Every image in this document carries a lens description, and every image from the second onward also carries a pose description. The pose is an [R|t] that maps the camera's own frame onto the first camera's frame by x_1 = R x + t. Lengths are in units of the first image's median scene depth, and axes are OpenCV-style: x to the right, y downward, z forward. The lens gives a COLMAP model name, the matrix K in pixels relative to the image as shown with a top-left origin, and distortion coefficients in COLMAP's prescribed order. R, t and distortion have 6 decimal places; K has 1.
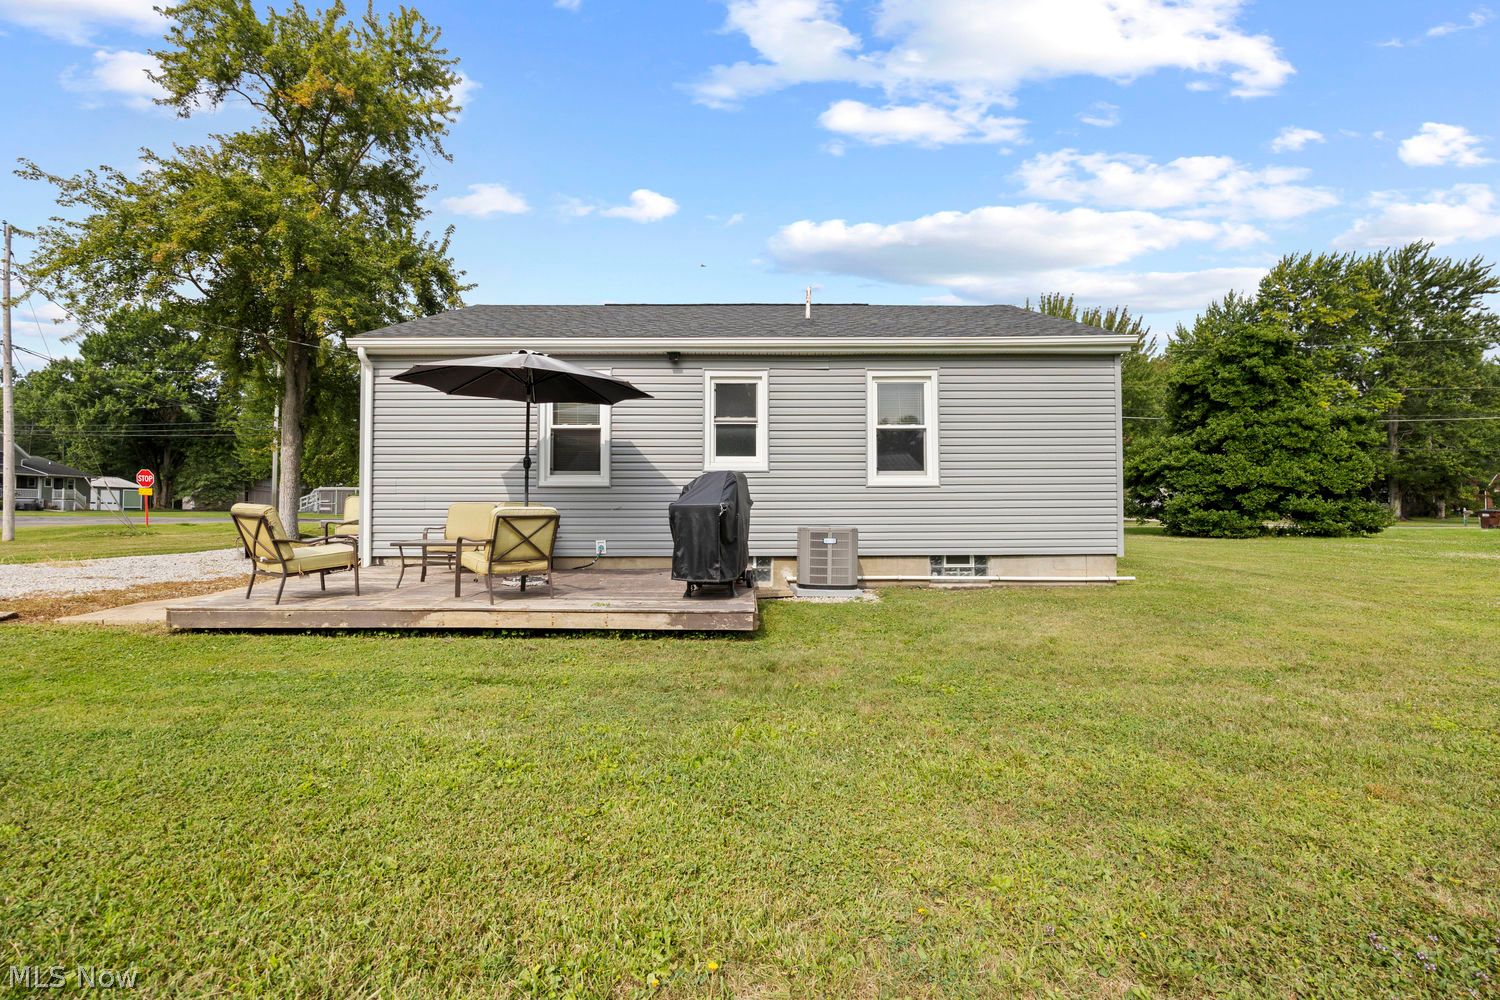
lens RADIAL K [[665.0, 0, 750.4], [0, 665.0, 505.7], [0, 0, 1]] dist [-0.004017, 0.000002]
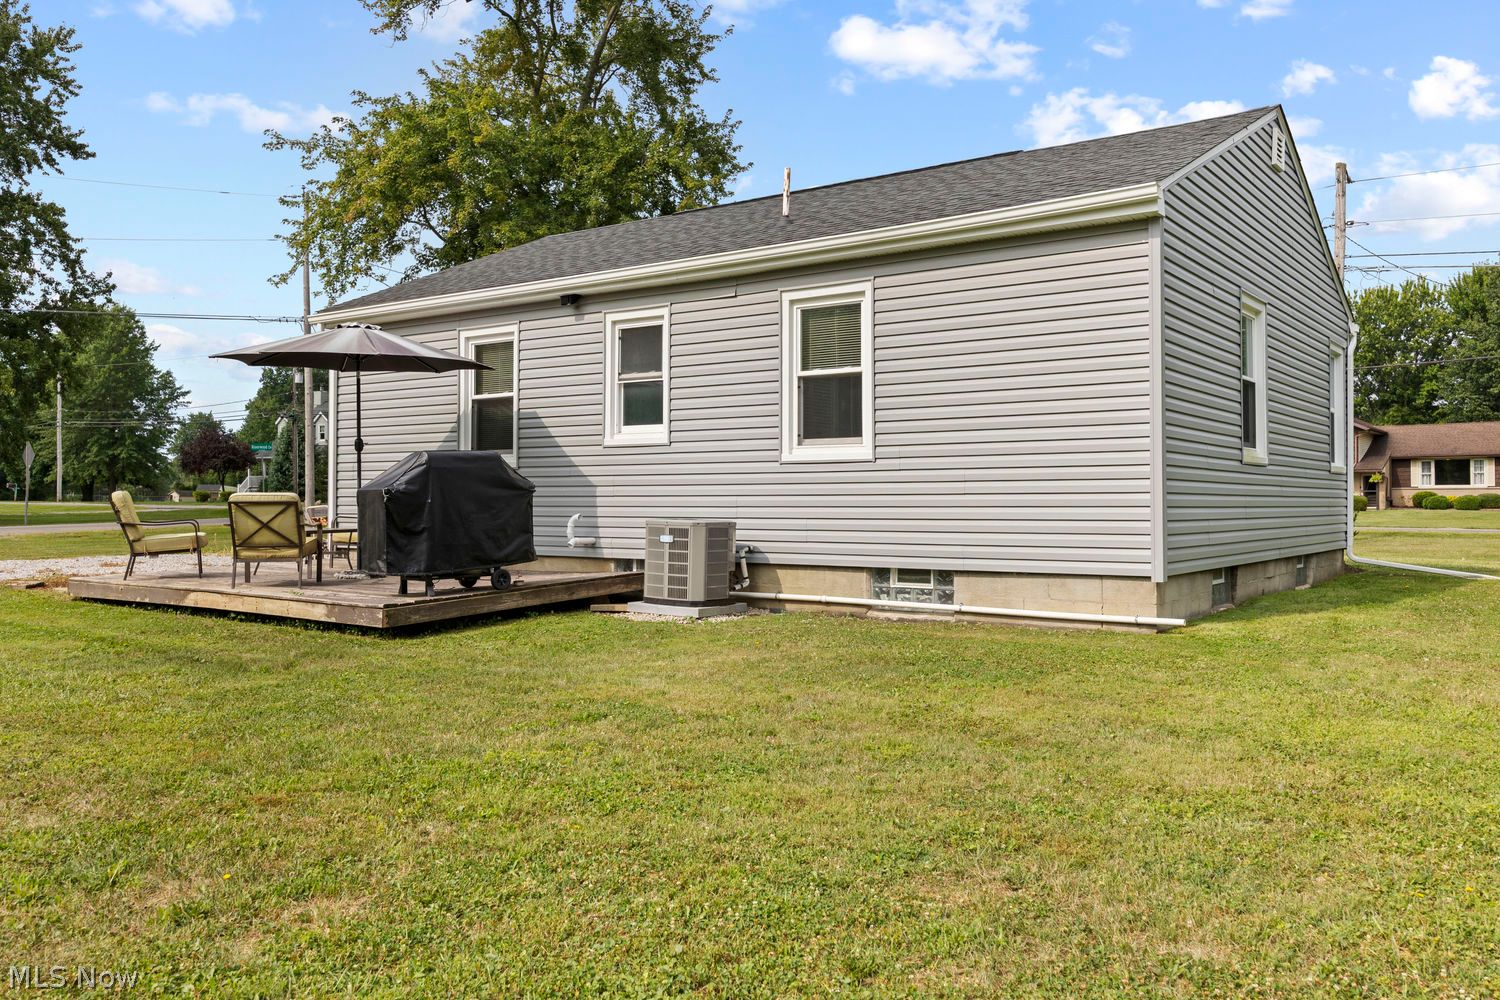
lens RADIAL K [[1234.5, 0, 746.0], [0, 1234.5, 494.2], [0, 0, 1]] dist [0.018558, 0.015408]
pose [[0.799091, -0.000700, -0.601210, 0.903444], [0.001636, 0.999998, 0.001011, 0.001942], [0.601208, -0.001791, 0.799091, -0.034382]]
